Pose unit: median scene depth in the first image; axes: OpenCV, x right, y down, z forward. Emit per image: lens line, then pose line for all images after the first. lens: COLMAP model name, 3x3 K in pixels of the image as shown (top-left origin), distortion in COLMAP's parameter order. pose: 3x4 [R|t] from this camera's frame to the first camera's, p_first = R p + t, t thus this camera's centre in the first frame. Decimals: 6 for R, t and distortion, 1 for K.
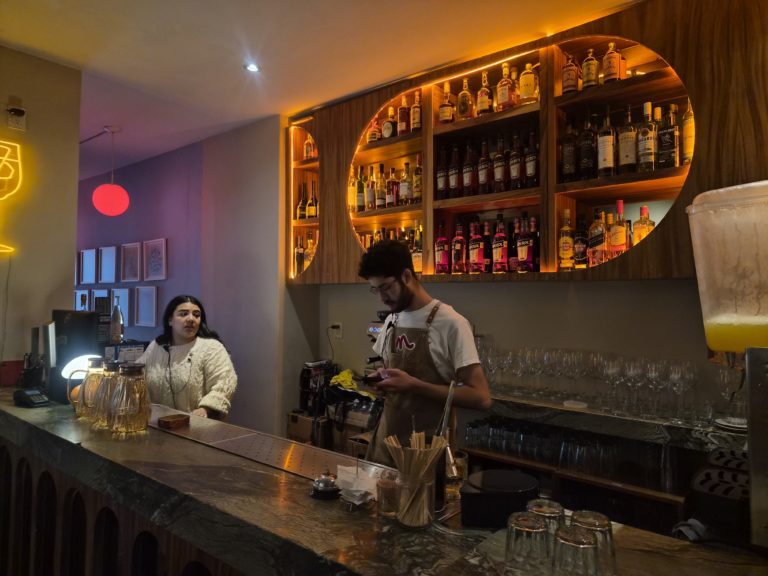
lens RADIAL K [[514.1, 0, 383.6], [0, 514.1, 285.1], [0, 0, 1]] dist [0.026908, -0.005163]
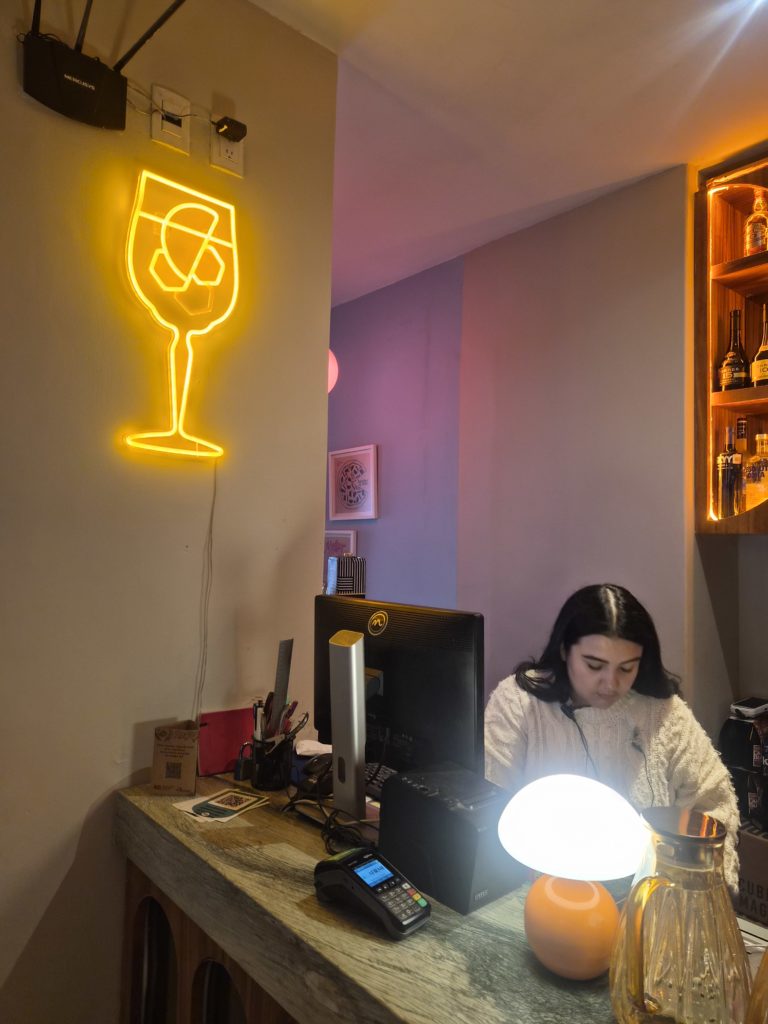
lens RADIAL K [[685.4, 0, 384.9], [0, 685.4, 515.5], [0, 0, 1]] dist [0.026908, -0.005163]
pose [[0.984991, 0.004177, -0.172552, -0.359765], [-0.006007, 0.999931, -0.010085, -0.010021], [0.172498, 0.010970, 0.984949, 0.352978]]
